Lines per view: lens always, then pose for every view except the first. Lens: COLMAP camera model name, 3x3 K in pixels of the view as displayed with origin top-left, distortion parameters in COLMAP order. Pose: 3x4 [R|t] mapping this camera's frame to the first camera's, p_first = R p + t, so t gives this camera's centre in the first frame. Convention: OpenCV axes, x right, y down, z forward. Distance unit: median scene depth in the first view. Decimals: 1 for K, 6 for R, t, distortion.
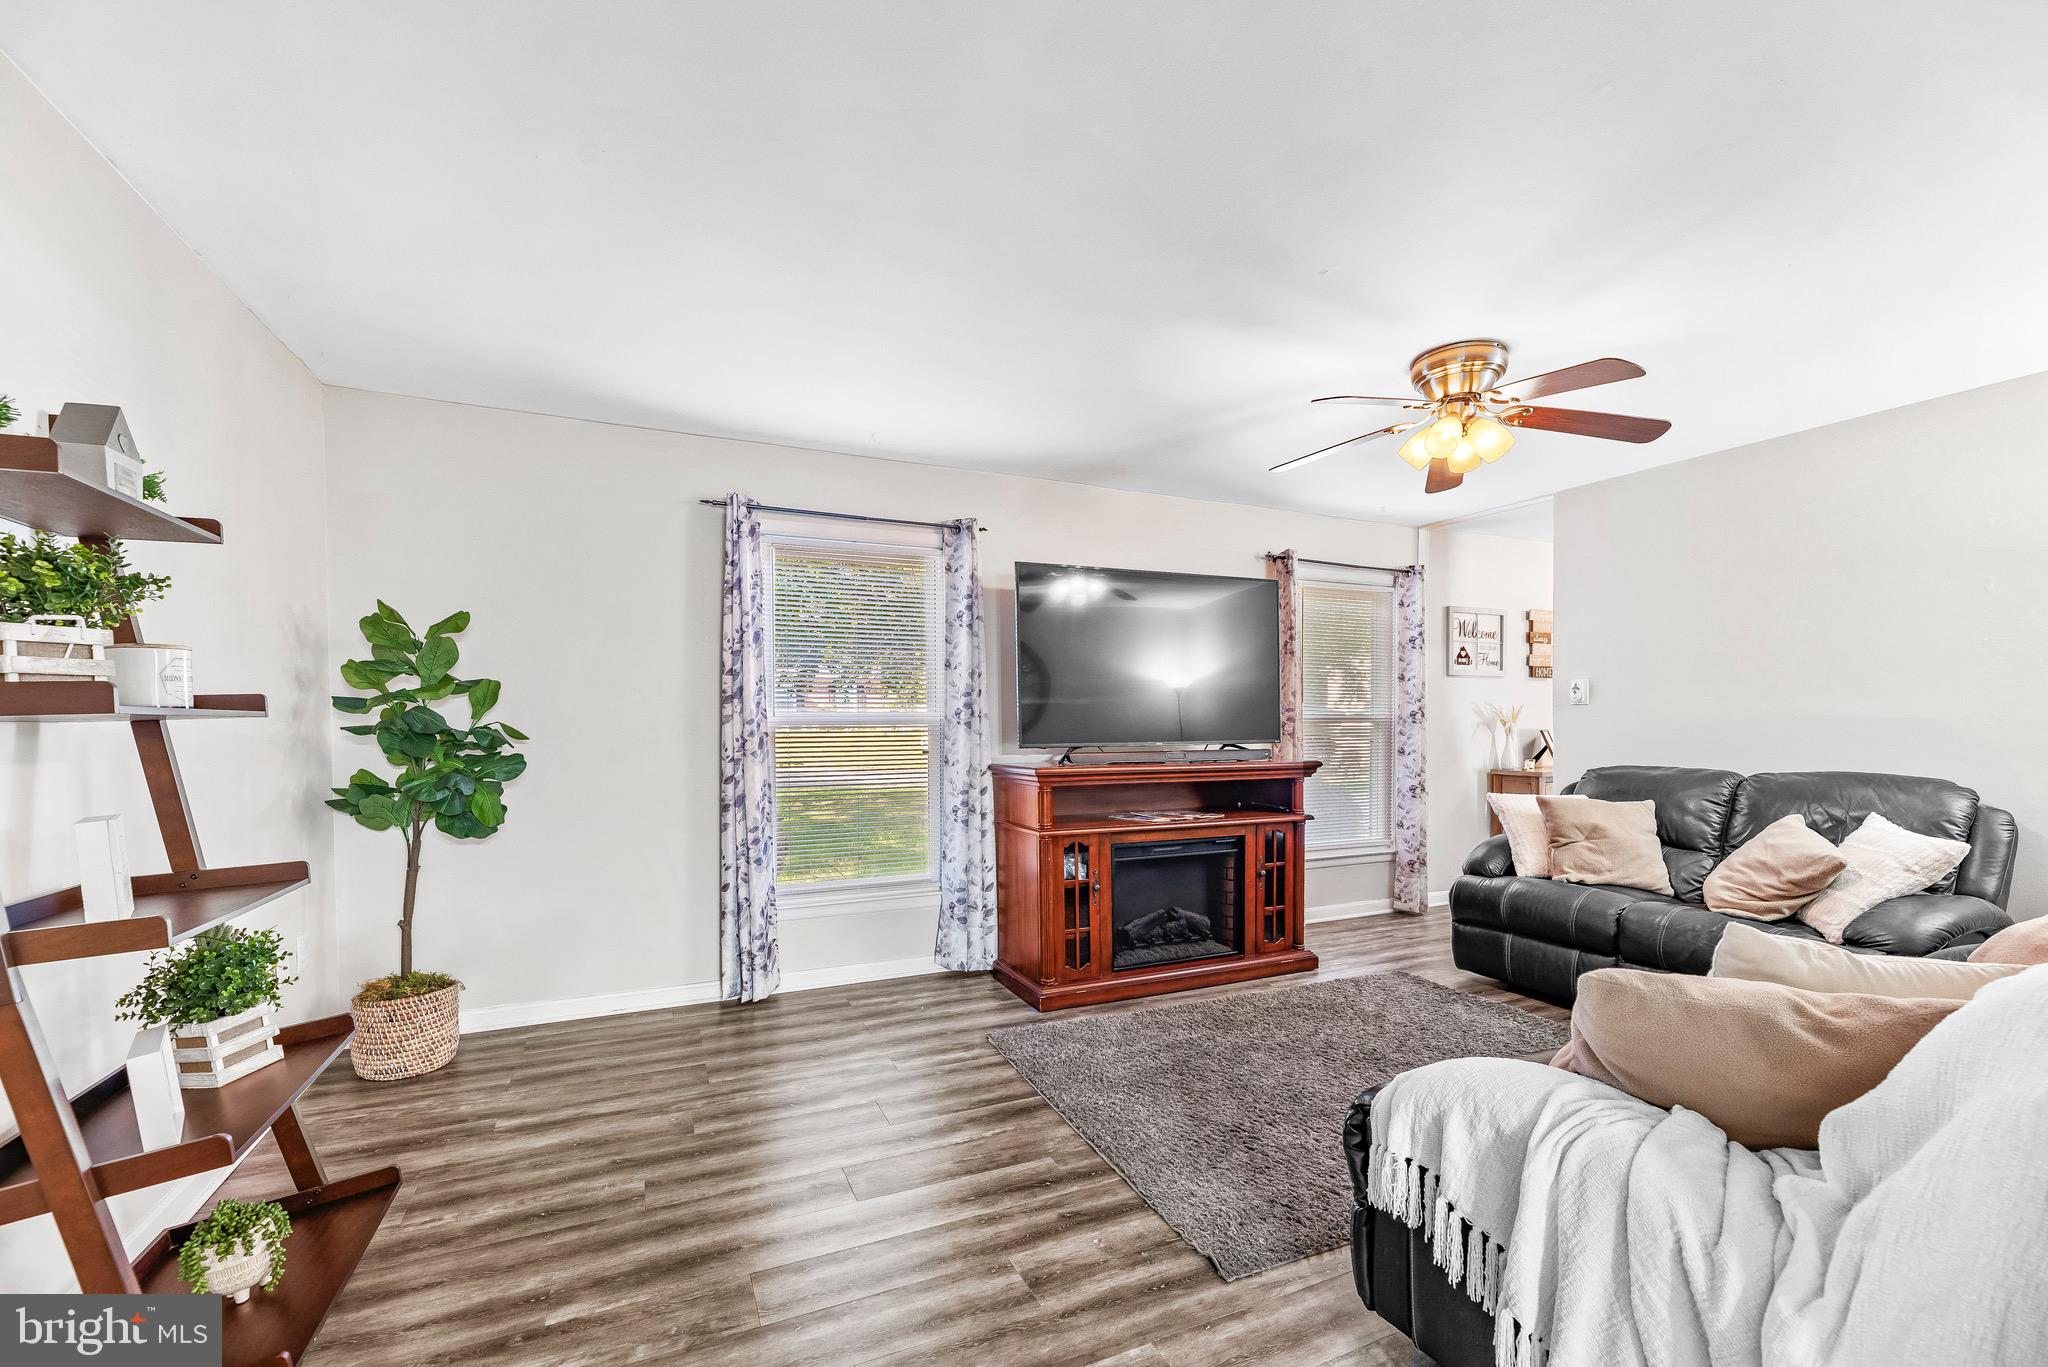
lens RADIAL K [[832.3, 0, 1005.0], [0, 832.3, 694.6], [0, 0, 1]] dist [-0.002294, -0.000298]
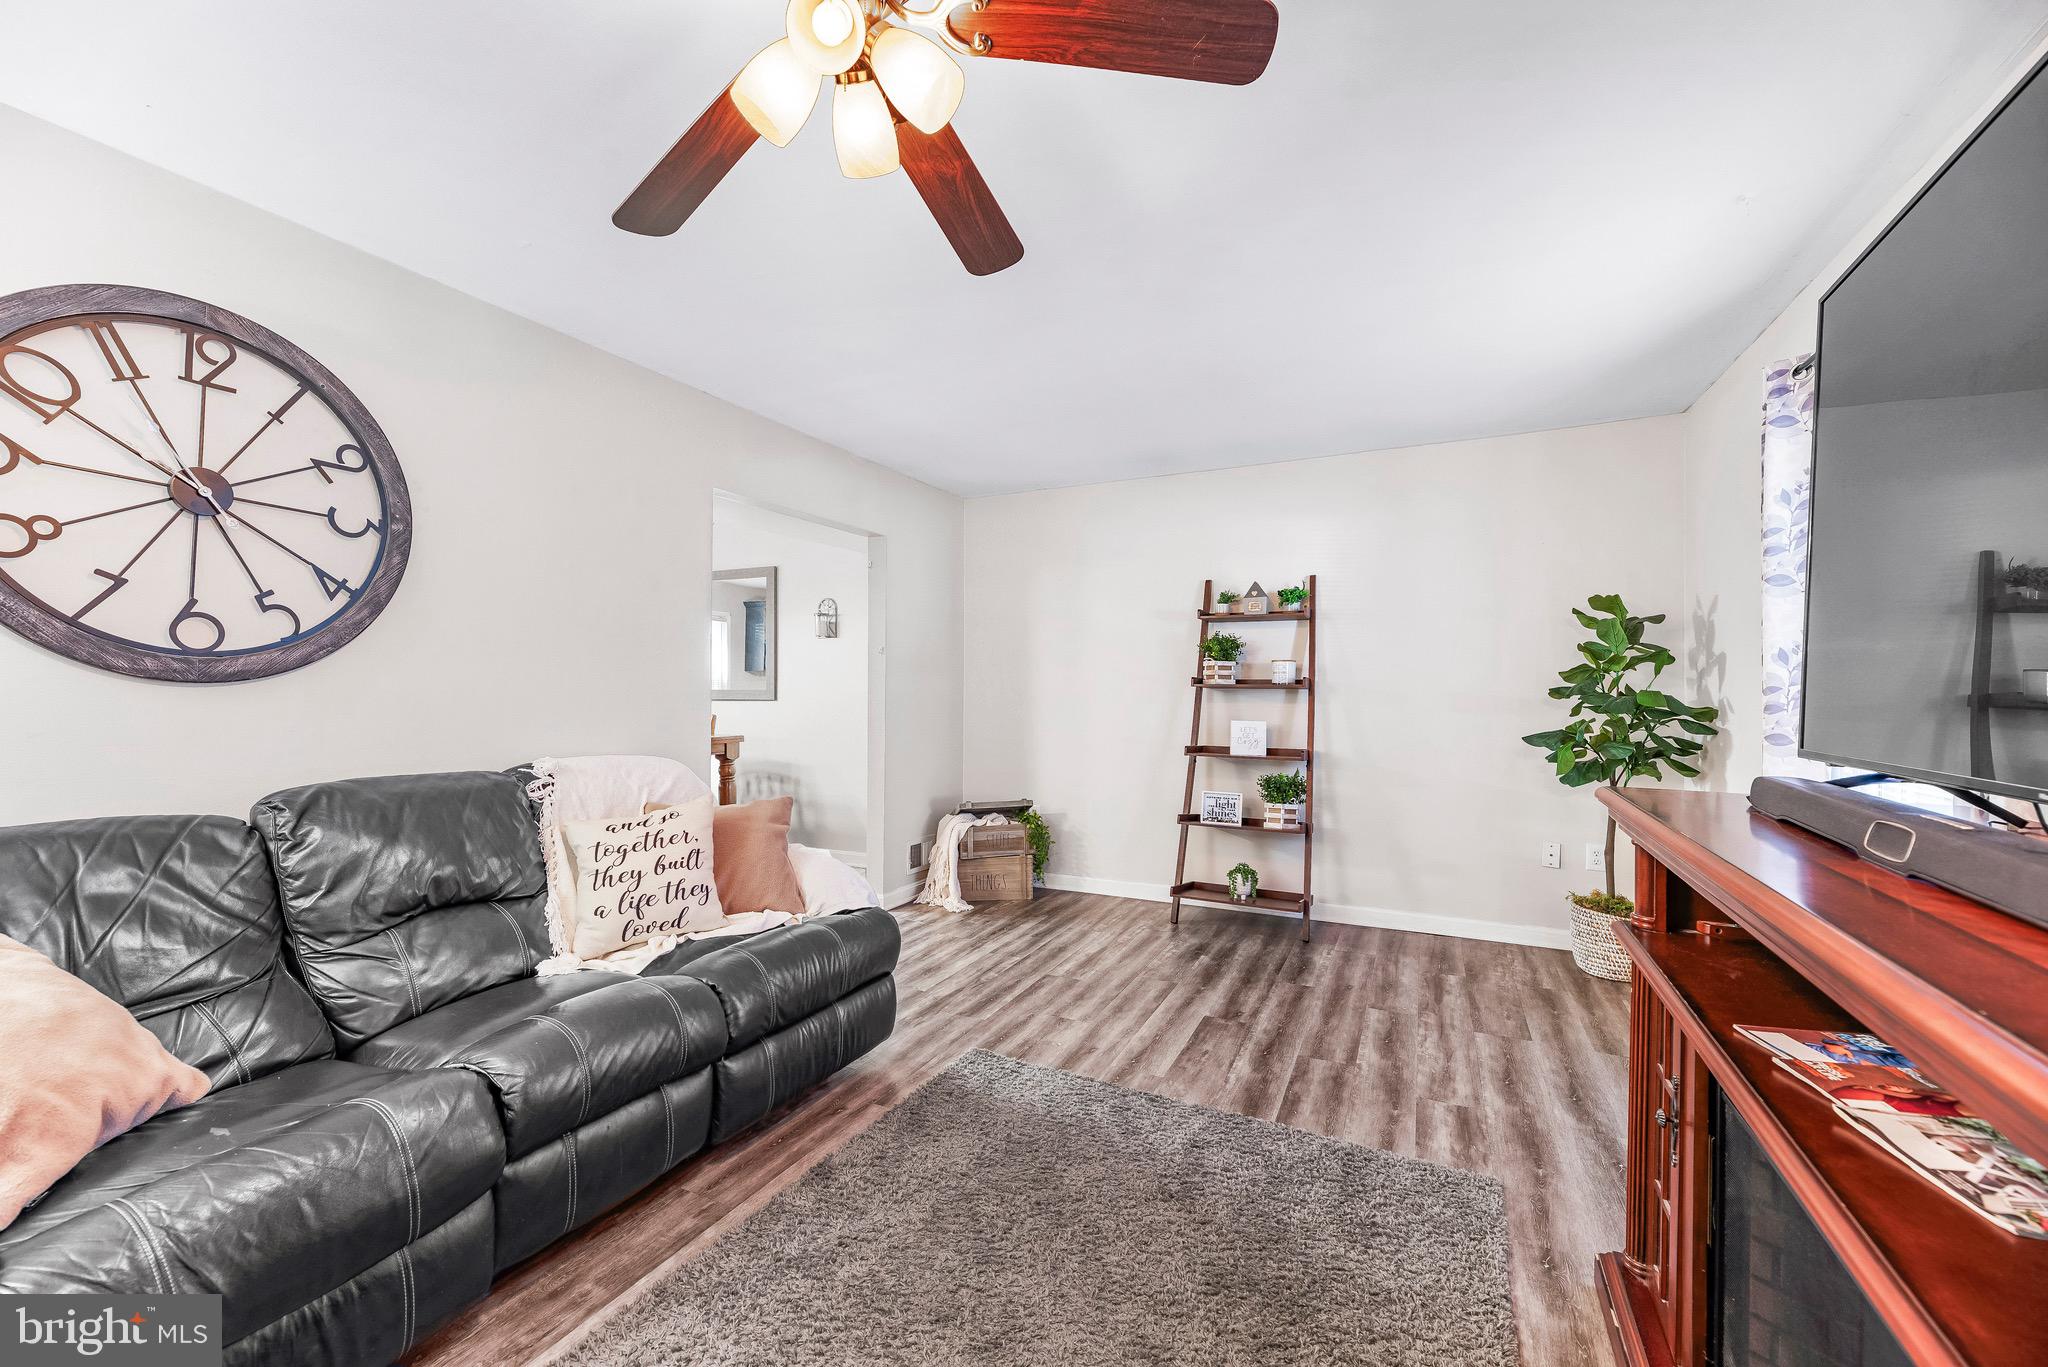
lens RADIAL K [[832.3, 0, 1005.0], [0, 832.3, 694.6], [0, 0, 1]] dist [-0.002294, -0.000298]
pose [[-0.783059, 0.001665, -0.621945, 0.923504], [0.021488, 0.999472, -0.024379, 0.067629], [0.621576, -0.032455, -0.782682, 1.782113]]
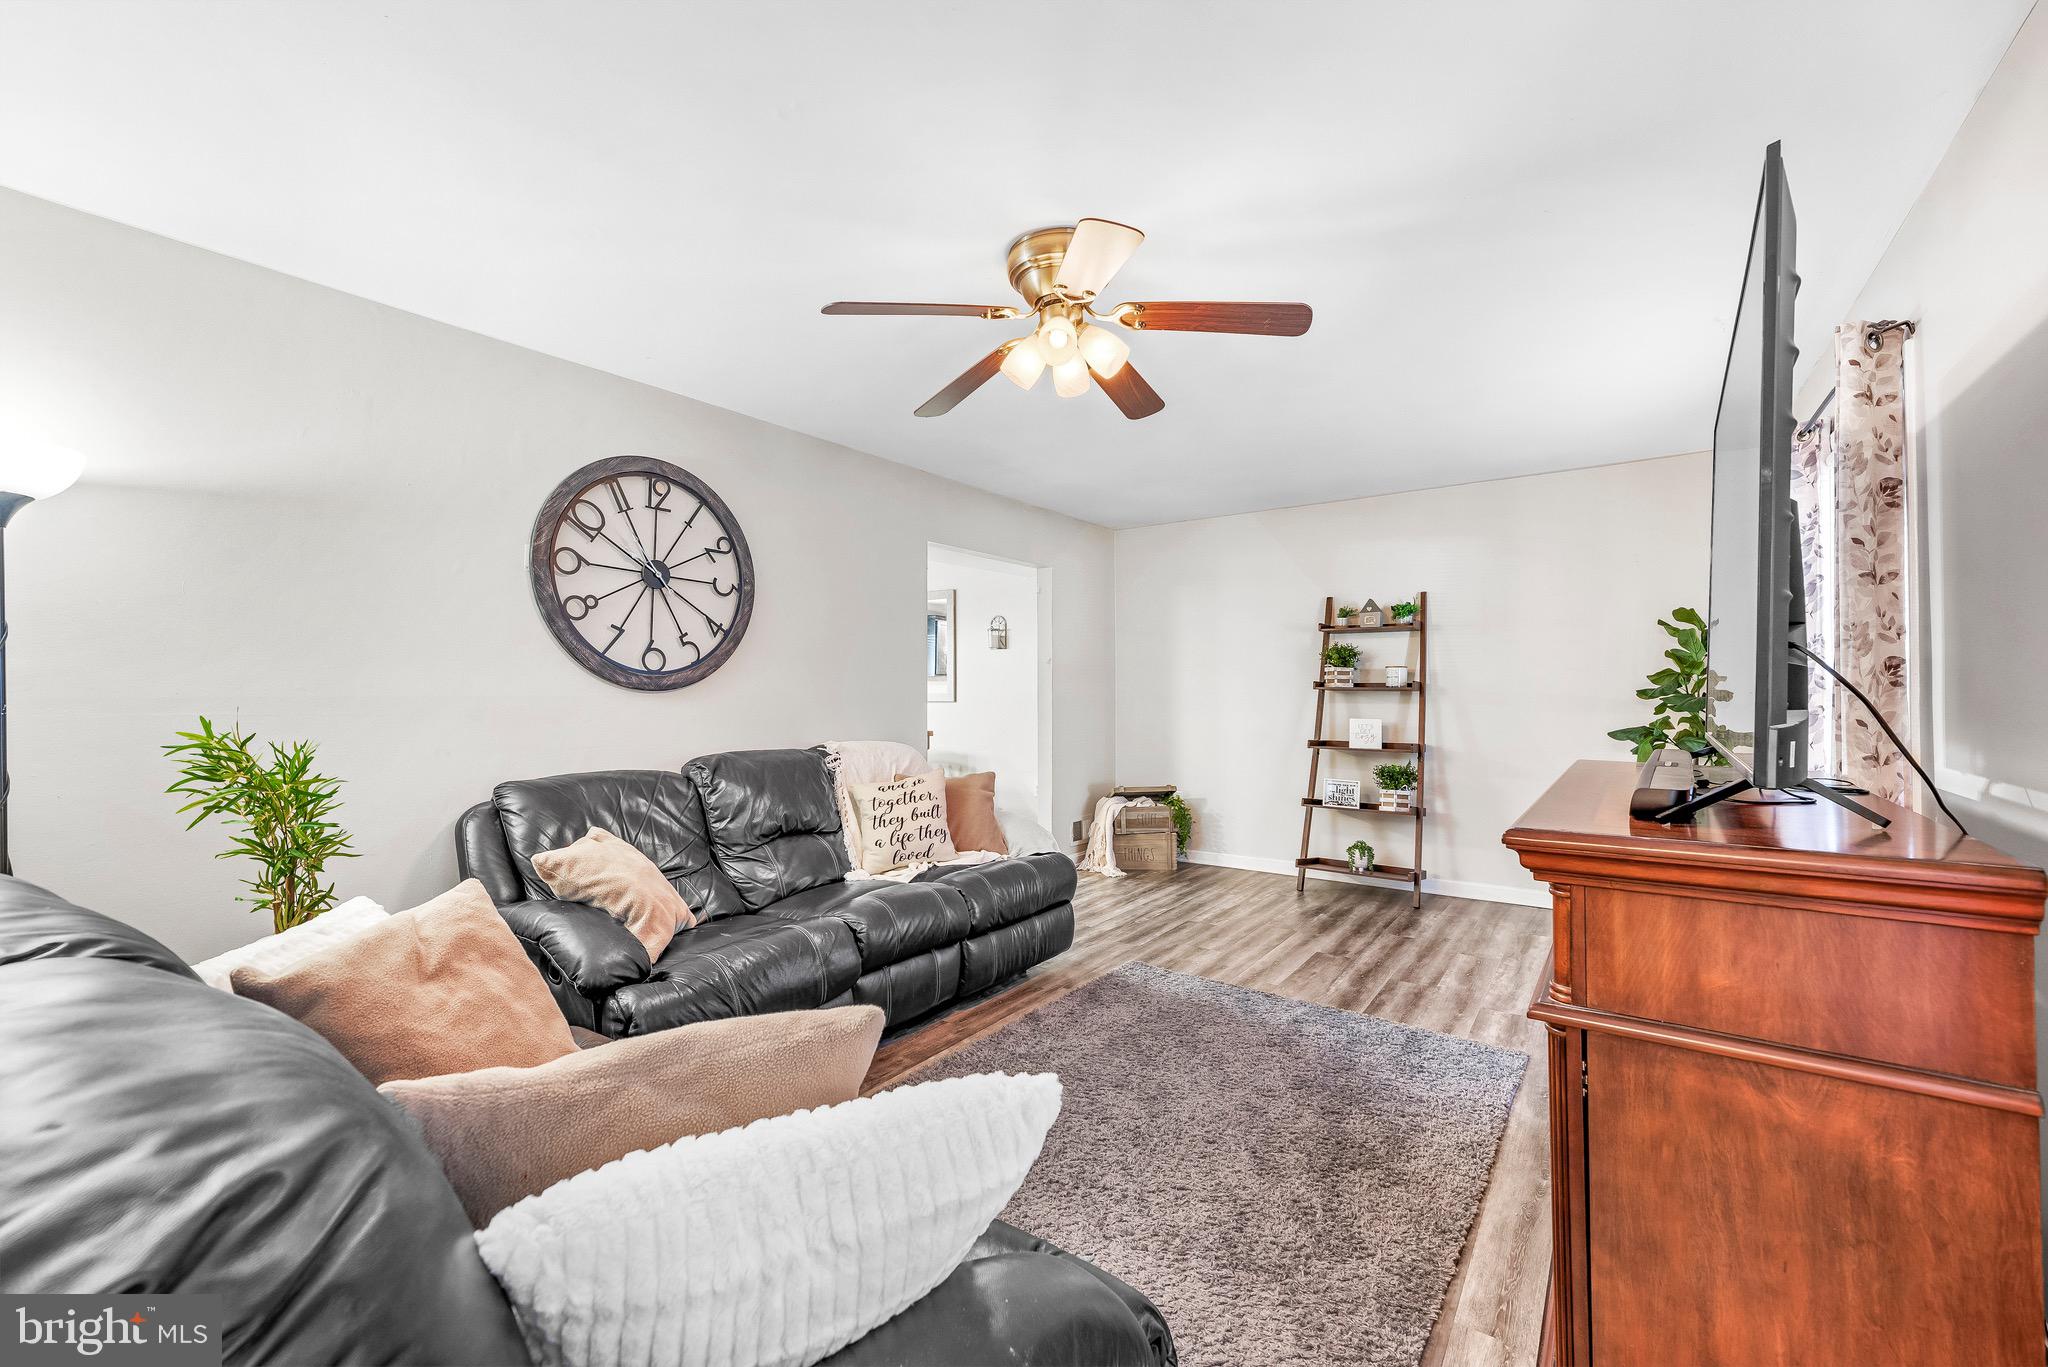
lens RADIAL K [[831.1, 0, 998.2], [0, 831.1, 670.5], [0, 0, 1]] dist [-0.000385, 0.000025]
pose [[-0.880920, -0.010958, -0.473139, 1.210556], [0.019464, 0.998047, -0.059355, 0.077434], [0.472865, -0.061496, -0.878986, 2.126016]]
